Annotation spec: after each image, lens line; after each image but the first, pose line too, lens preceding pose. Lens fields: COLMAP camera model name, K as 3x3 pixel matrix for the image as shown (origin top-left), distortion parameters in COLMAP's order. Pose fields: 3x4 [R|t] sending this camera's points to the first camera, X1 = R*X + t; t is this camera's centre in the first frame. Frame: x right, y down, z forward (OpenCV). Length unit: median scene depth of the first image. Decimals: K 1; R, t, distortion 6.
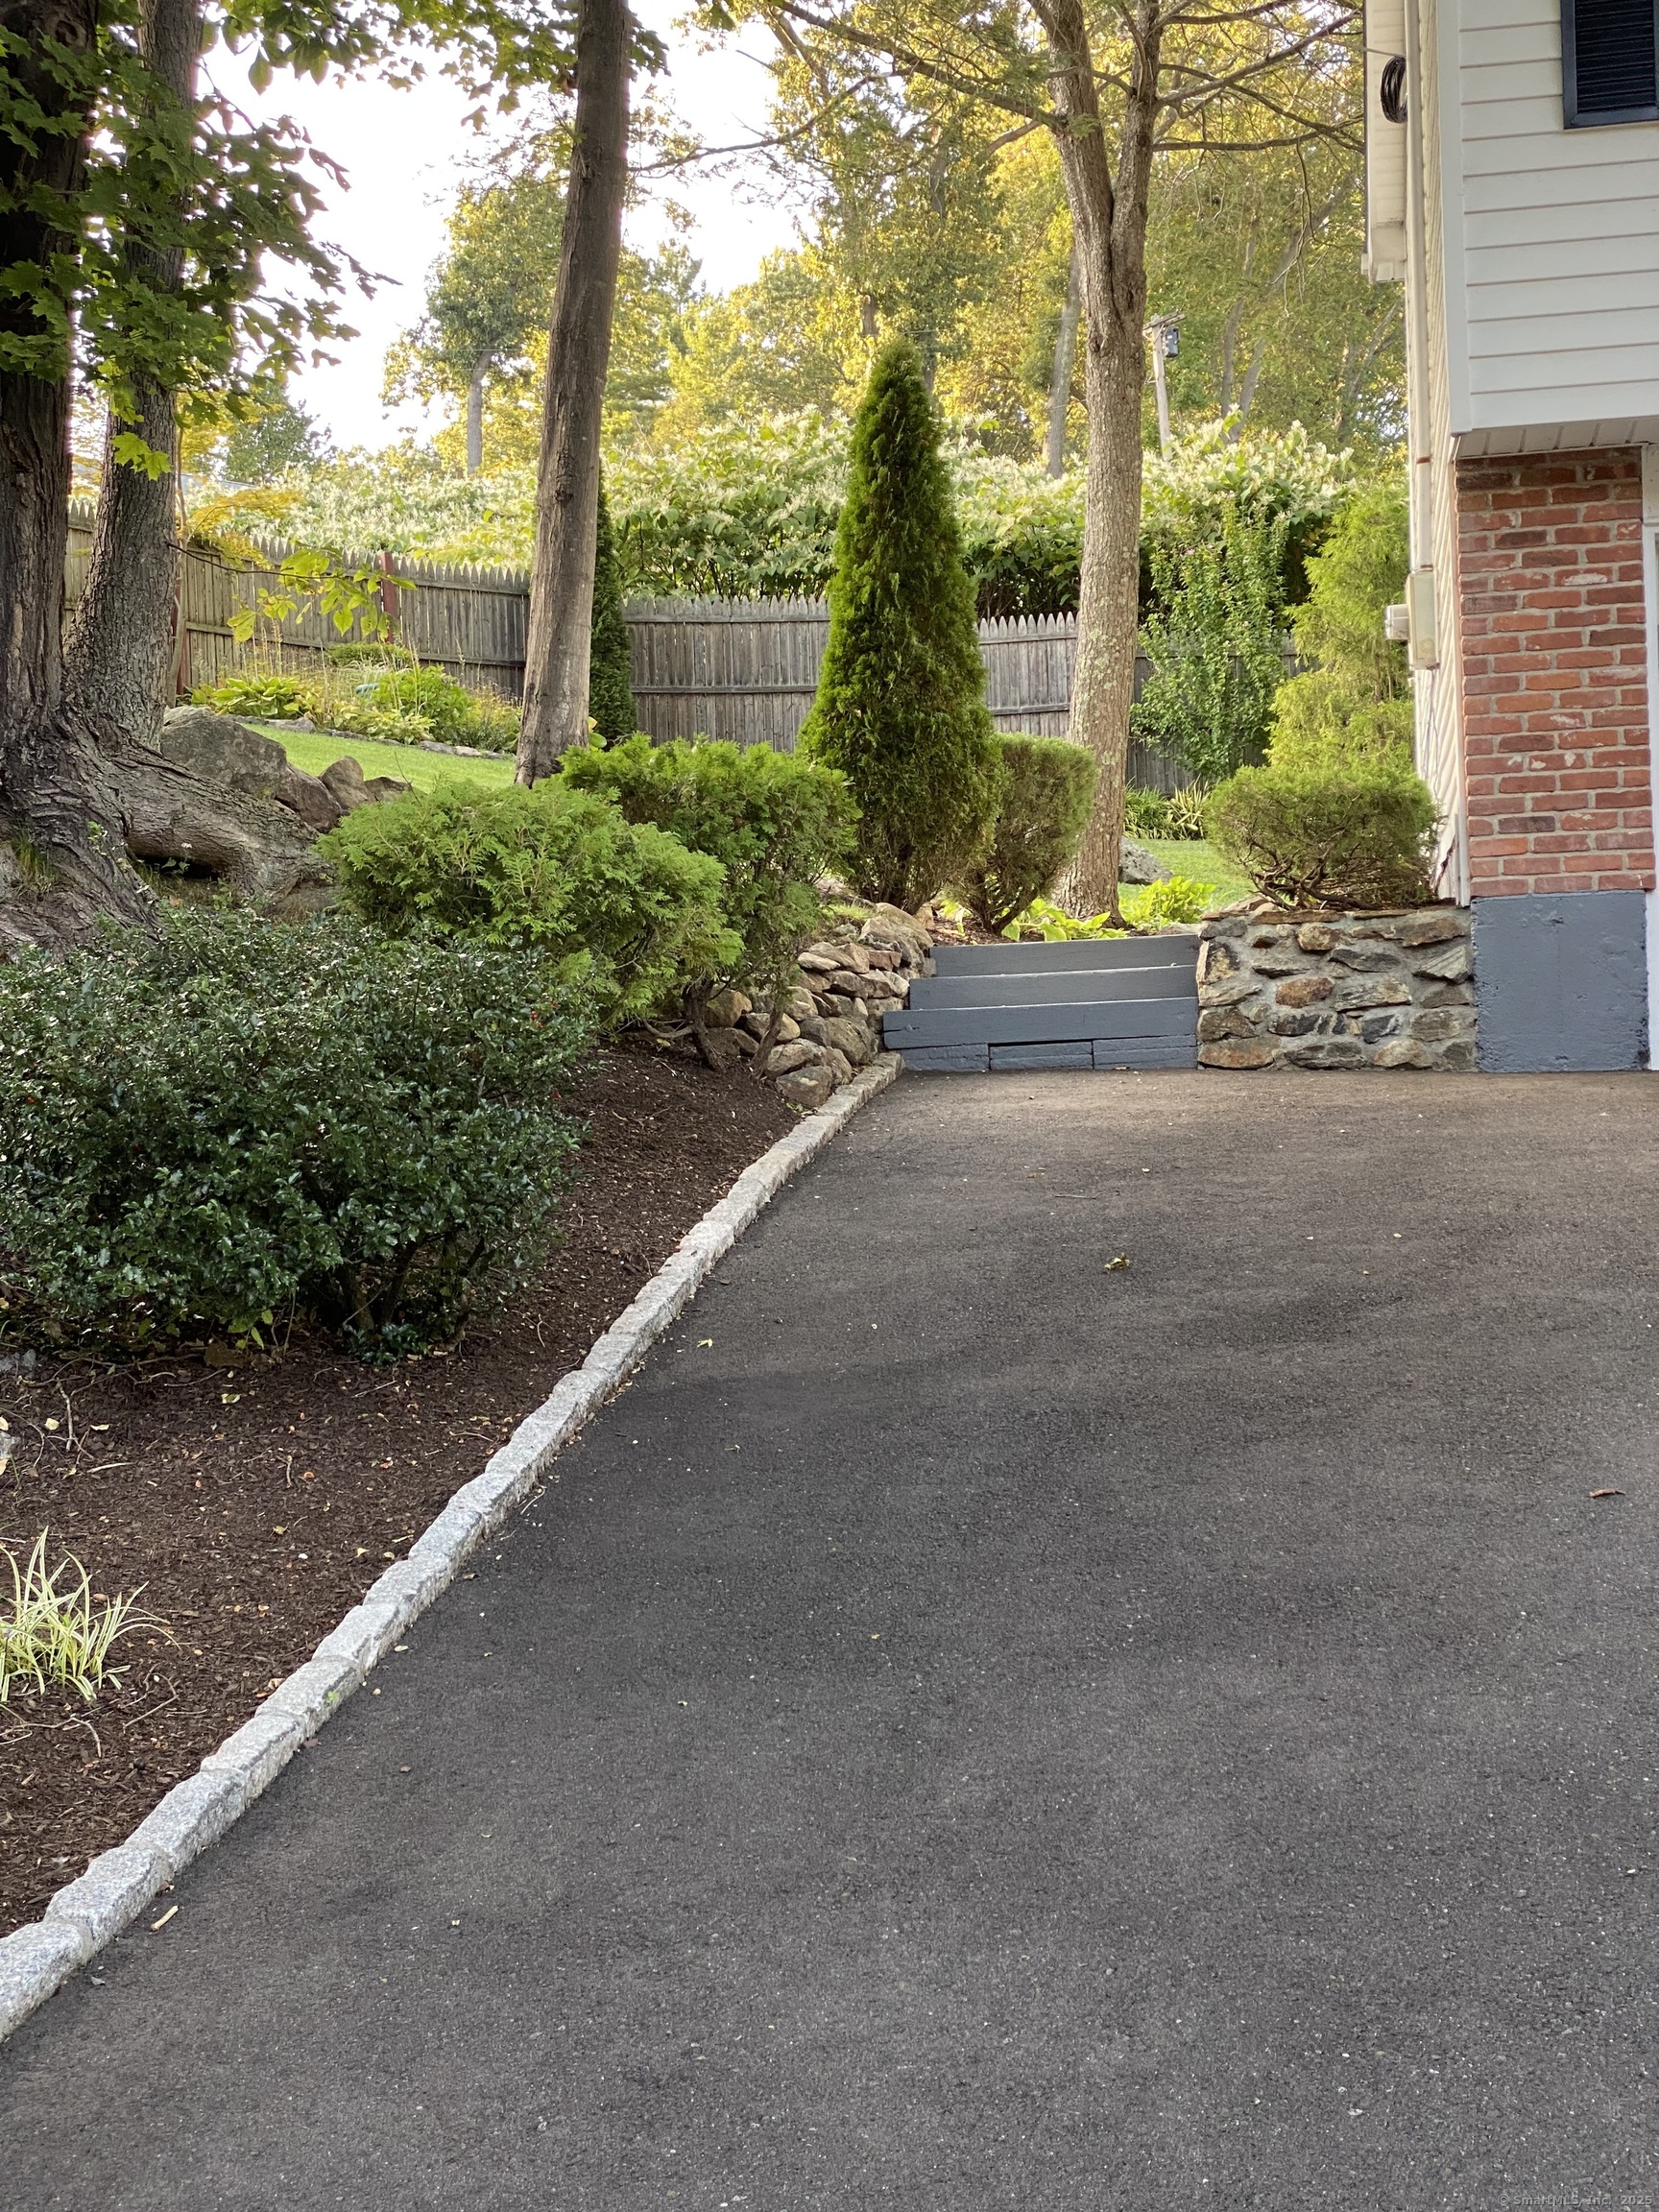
lens RADIAL K [[3361.3, 0, 829.9], [0, 3361.3, 1104.7], [0, 0, 1]] dist [-0.001928, 0.000000]
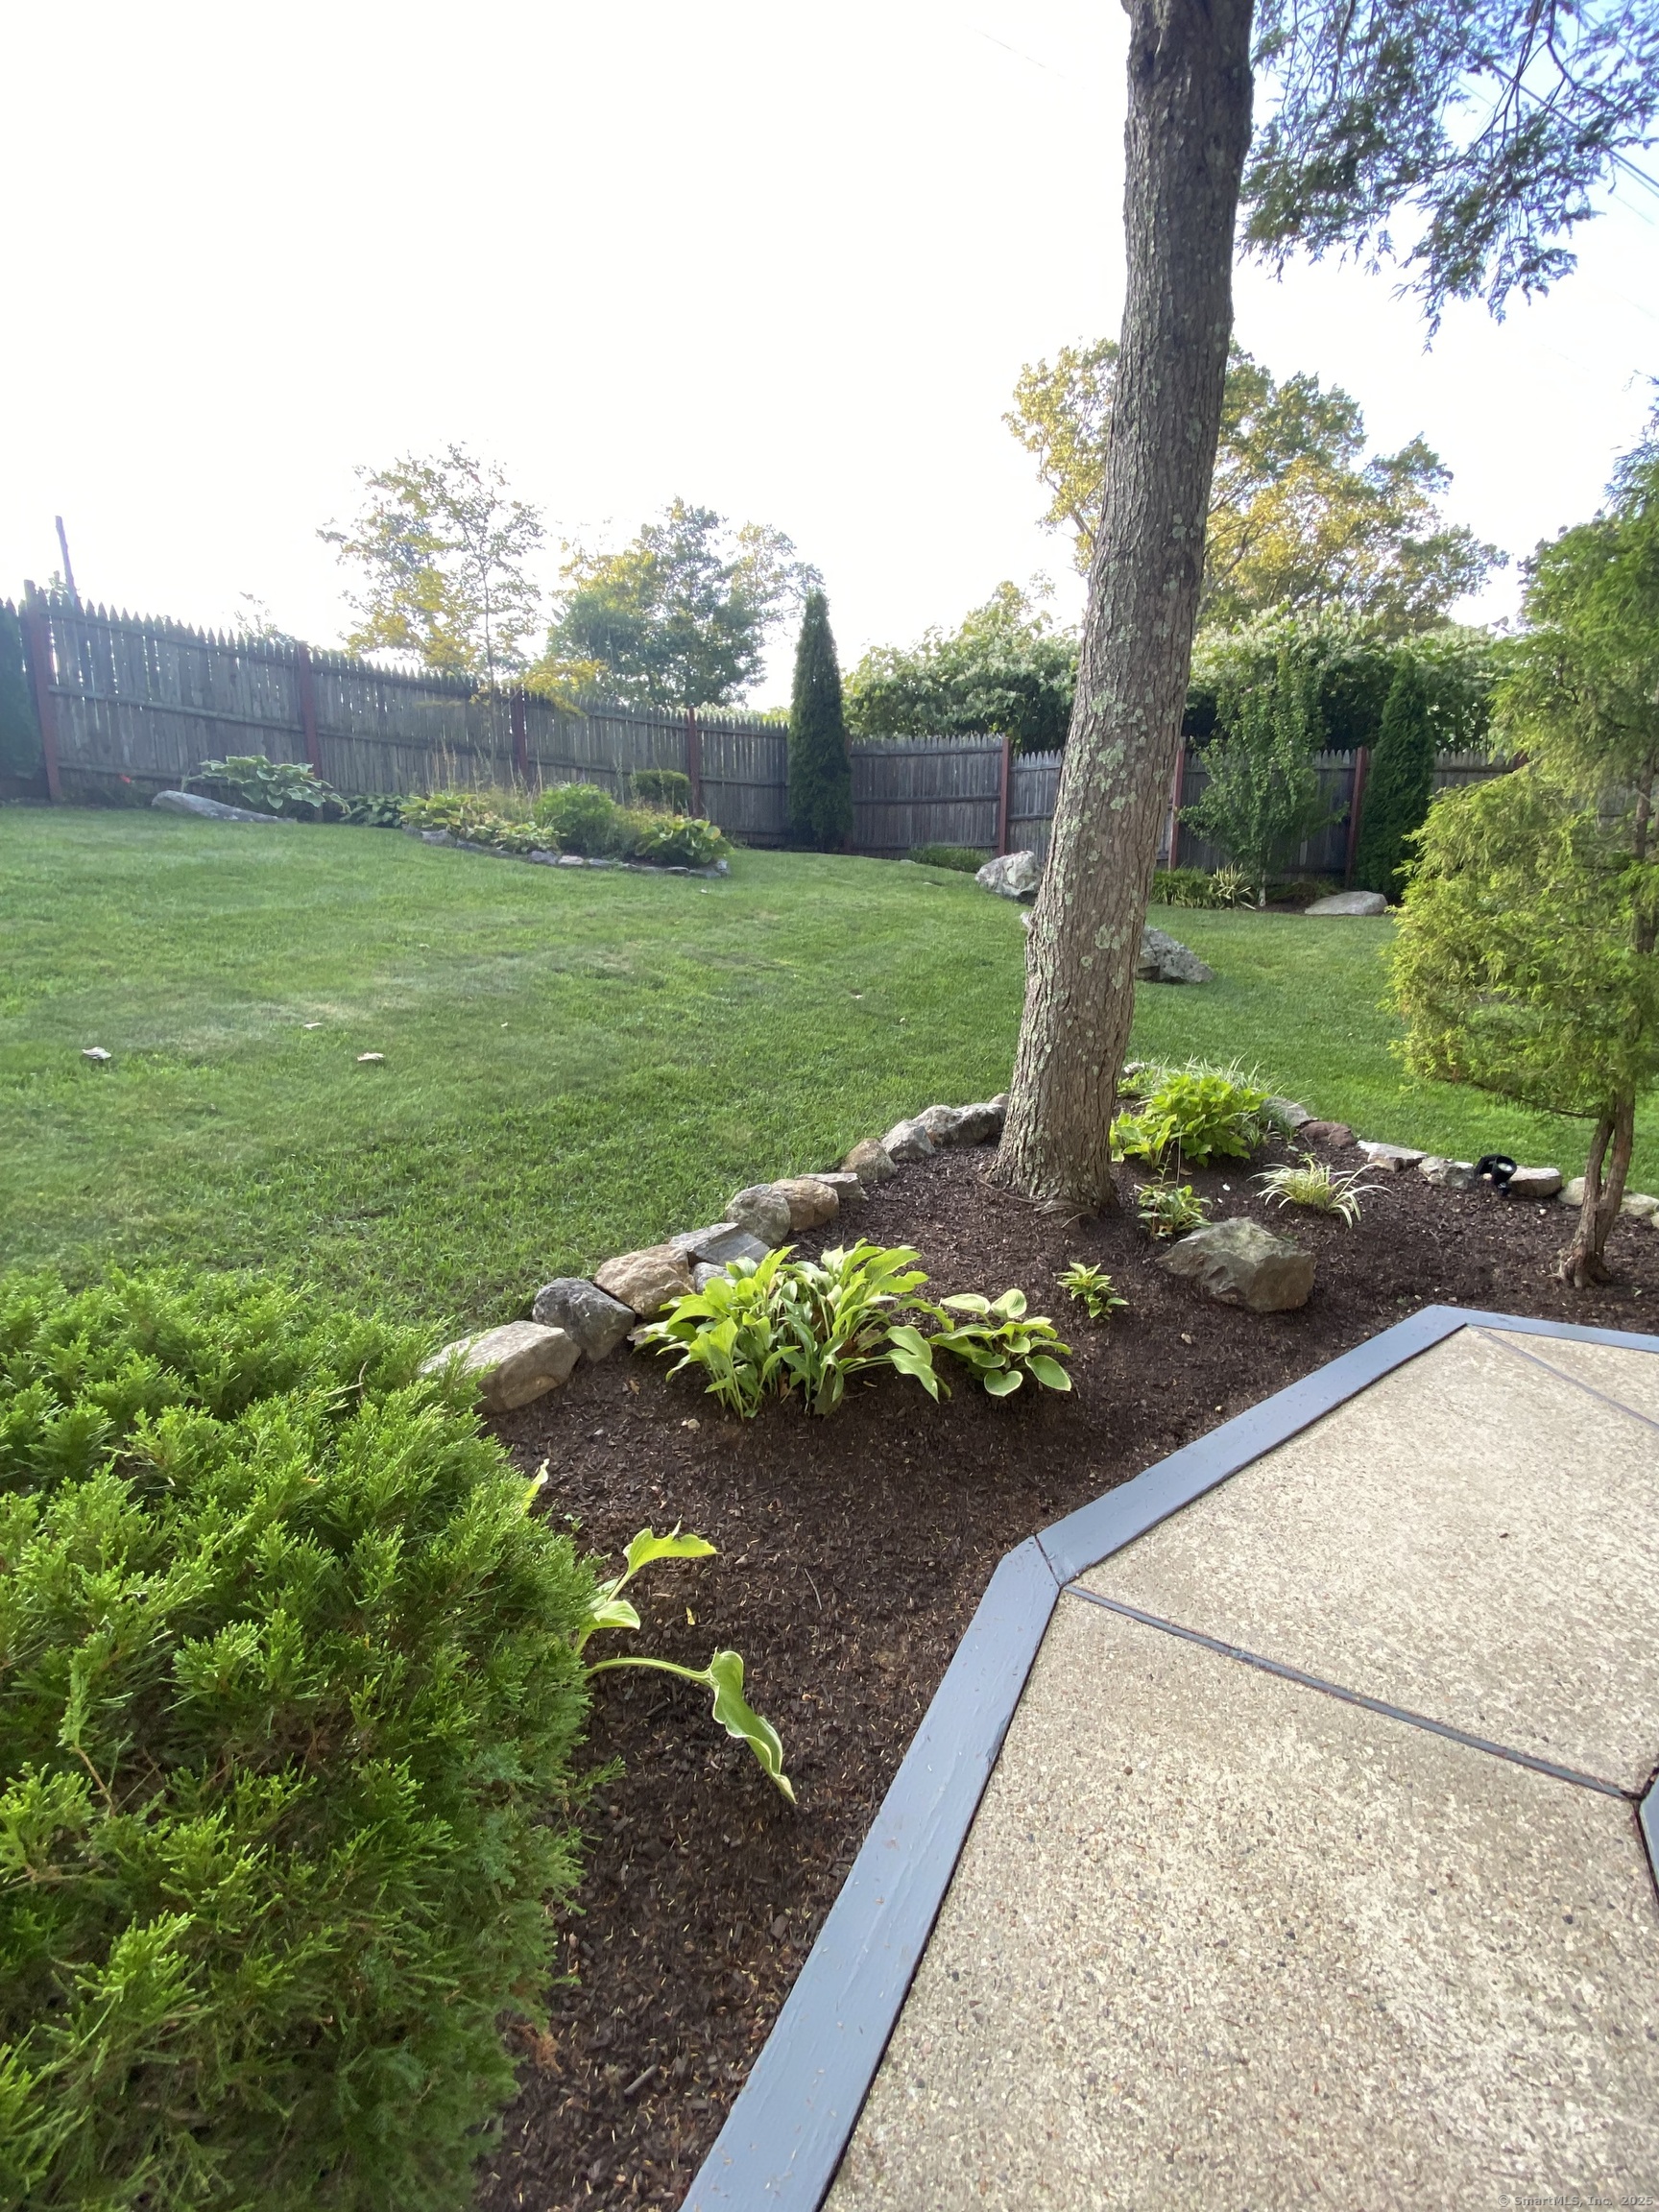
lens RADIAL K [[903.7, 0, 827.4], [0, 903.7, 1117.2], [0, 0, 1]] dist [-0.011214, -0.000356]
pose [[0.959946, 0.081810, -0.267977, 0.053820], [-0.021772, 0.975311, 0.219760, -0.070109], [0.279339, -0.205124, 0.938027, 0.560683]]
